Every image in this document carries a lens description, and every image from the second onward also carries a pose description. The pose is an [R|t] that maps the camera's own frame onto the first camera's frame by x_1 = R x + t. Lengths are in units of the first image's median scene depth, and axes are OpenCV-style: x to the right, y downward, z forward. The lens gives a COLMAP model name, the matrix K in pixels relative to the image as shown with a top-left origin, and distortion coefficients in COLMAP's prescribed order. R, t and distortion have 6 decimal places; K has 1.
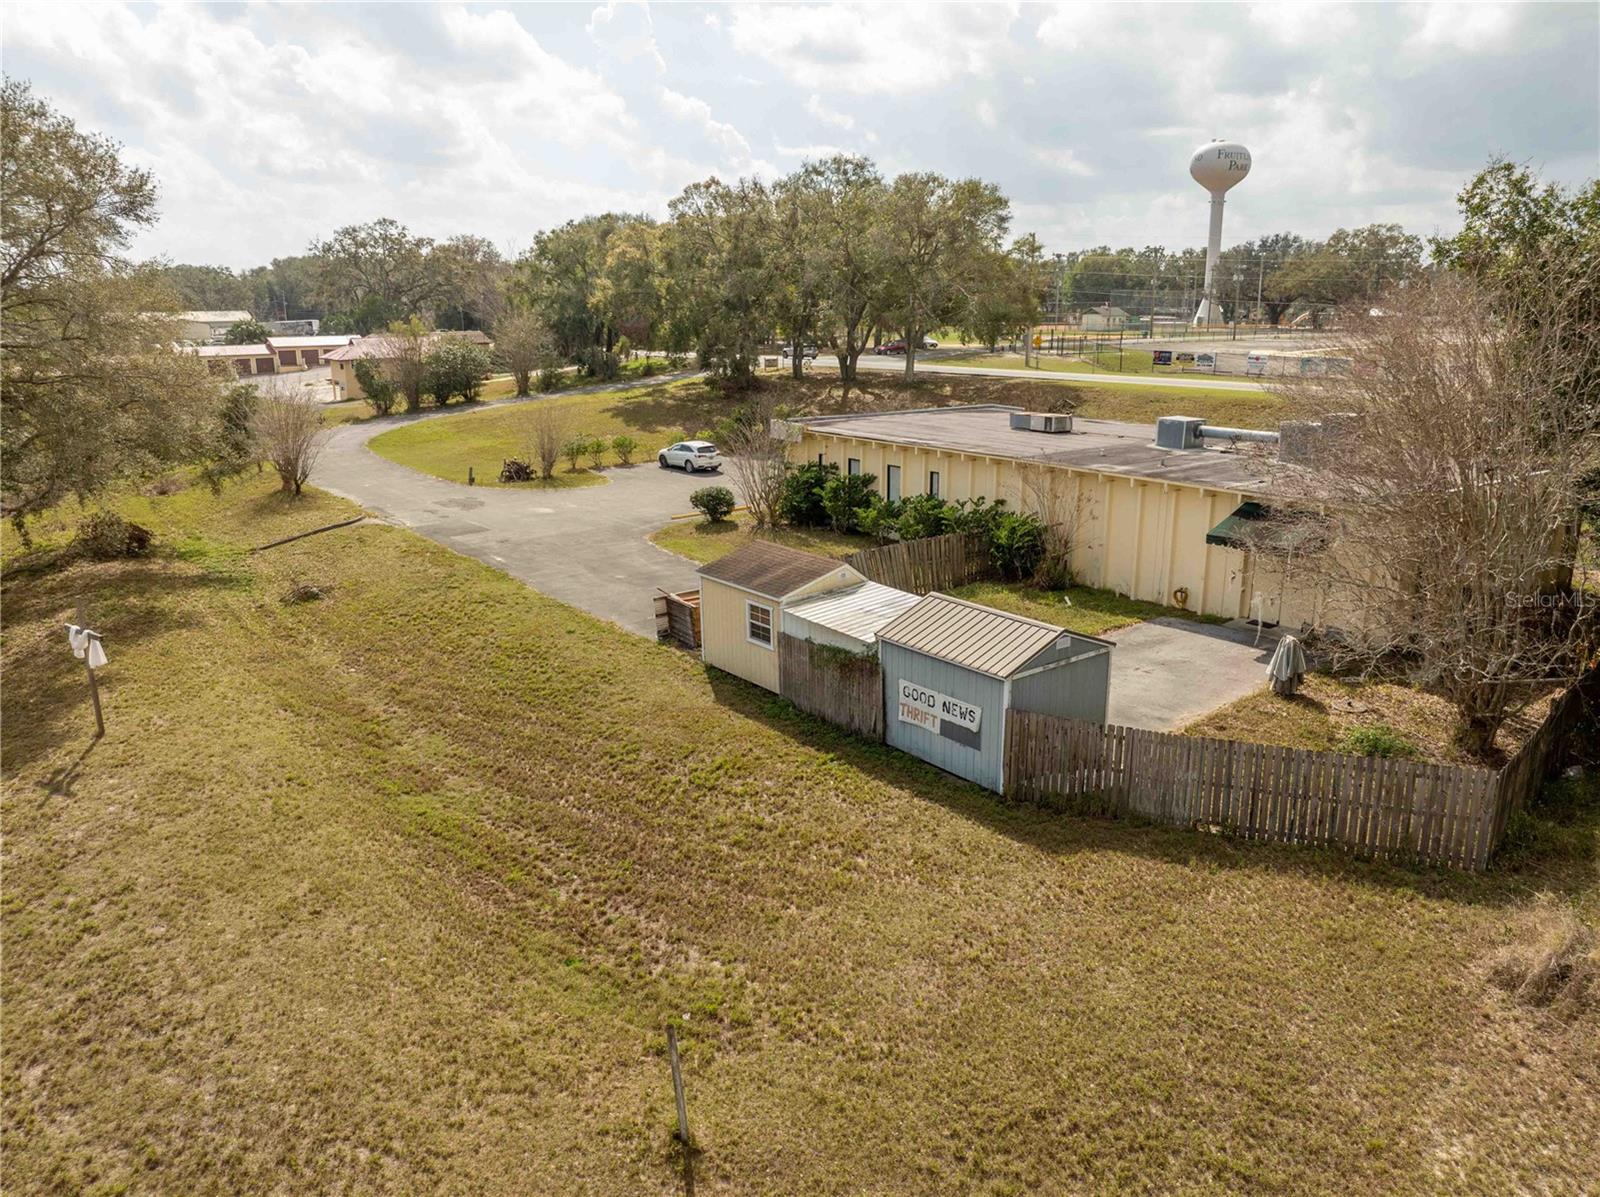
lens RADIAL K [[1122.0, 0, 806.2], [0, 1122.0, 605.6], [0, 0, 1]] dist [-0.035545, -0.002512]
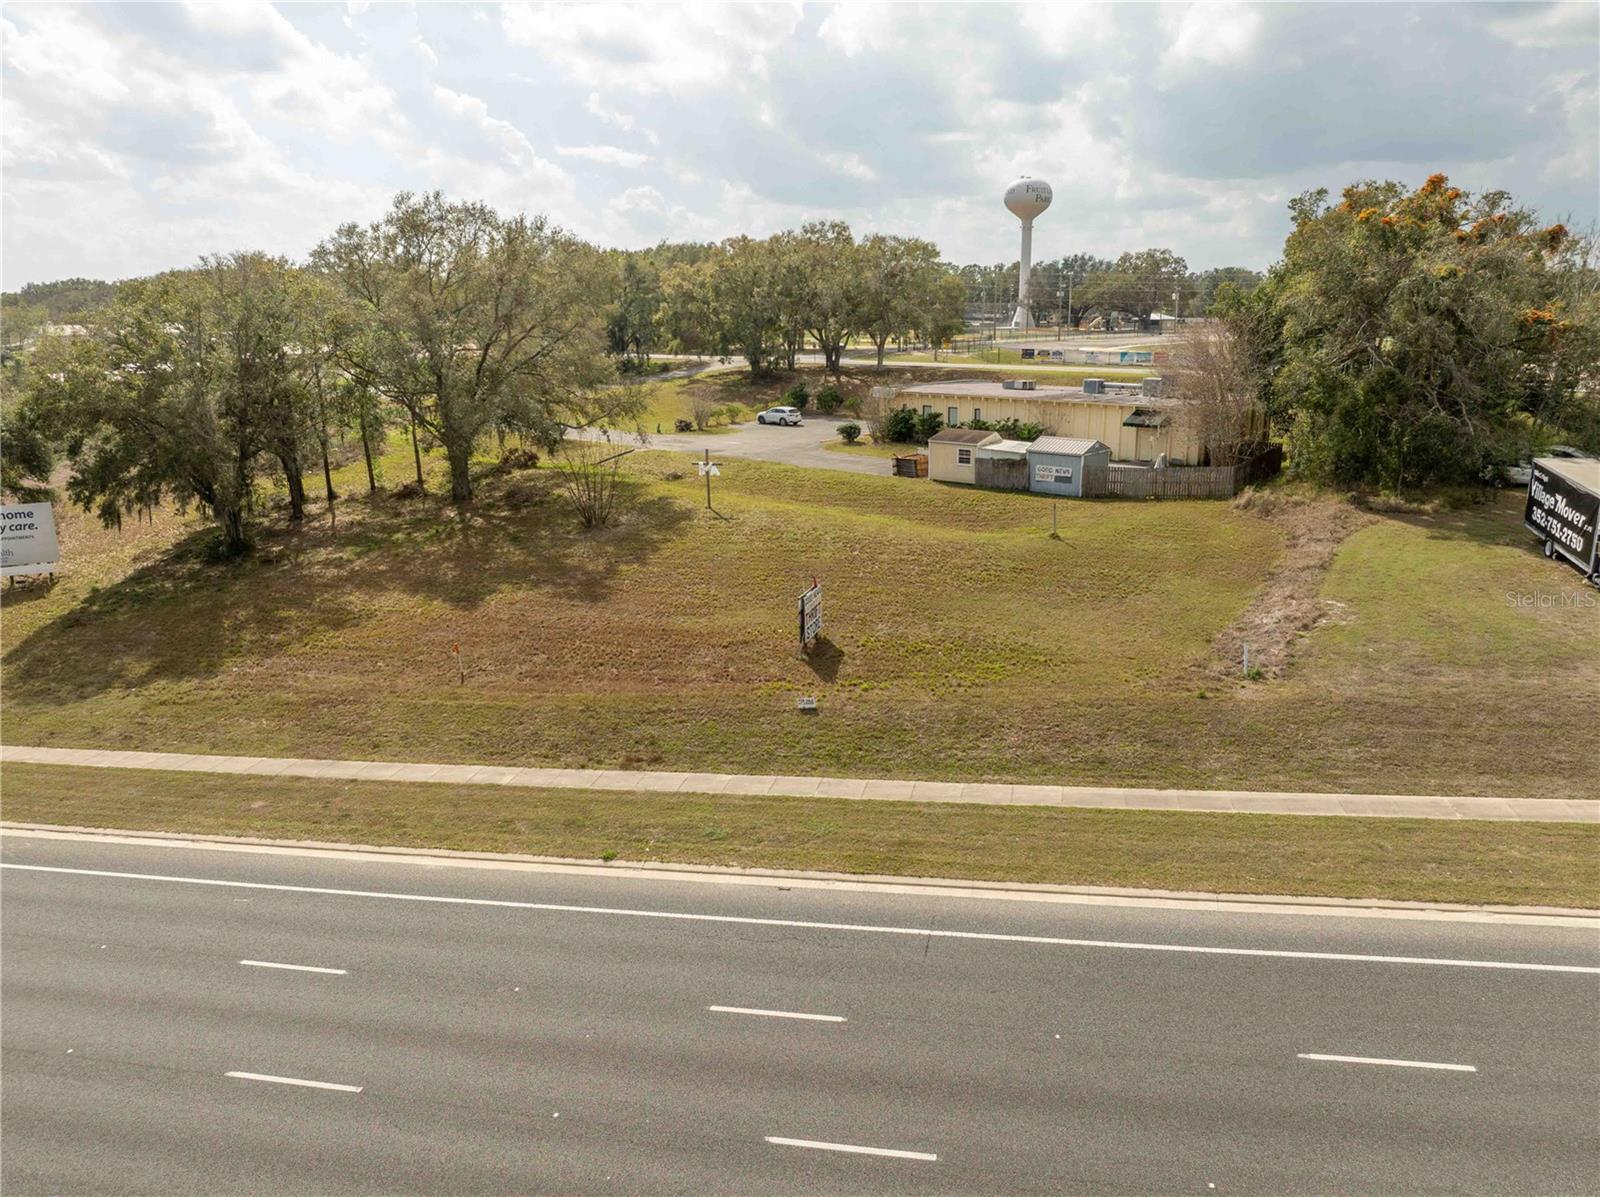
lens RADIAL K [[1122.0, 0, 806.2], [0, 1122.0, 605.6], [0, 0, 1]] dist [-0.035545, -0.002512]
pose [[0.984282, -0.048730, 0.169745, -0.510878], [0.049150, 0.998790, 0.001730, 0.201169], [-0.169624, 0.006641, 0.985486, -0.866997]]
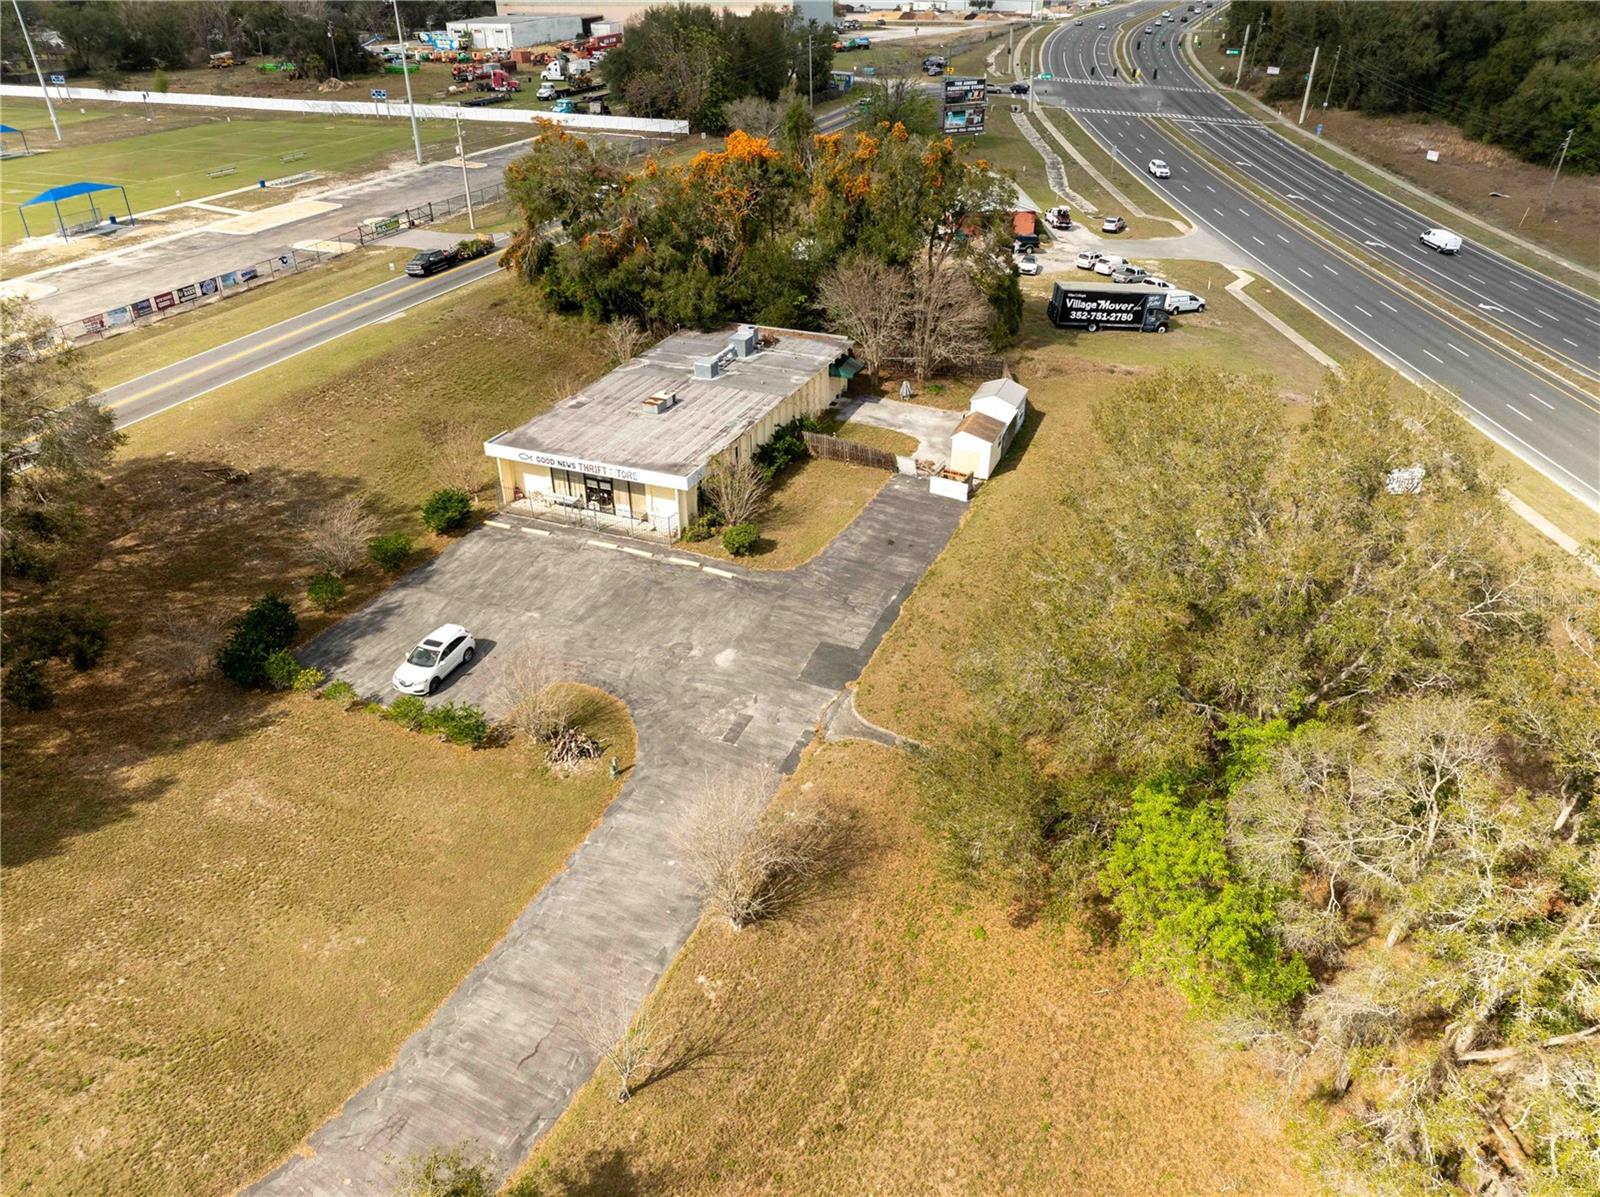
lens RADIAL K [[1122.0, 0, 806.2], [0, 1122.0, 605.6], [0, 0, 1]] dist [-0.035545, -0.002512]
pose [[-0.506962, -0.442717, 0.739589, -1.196892], [0.227080, 0.759117, 0.610062, -0.867272], [-0.831519, 0.477224, -0.284311, 1.427942]]
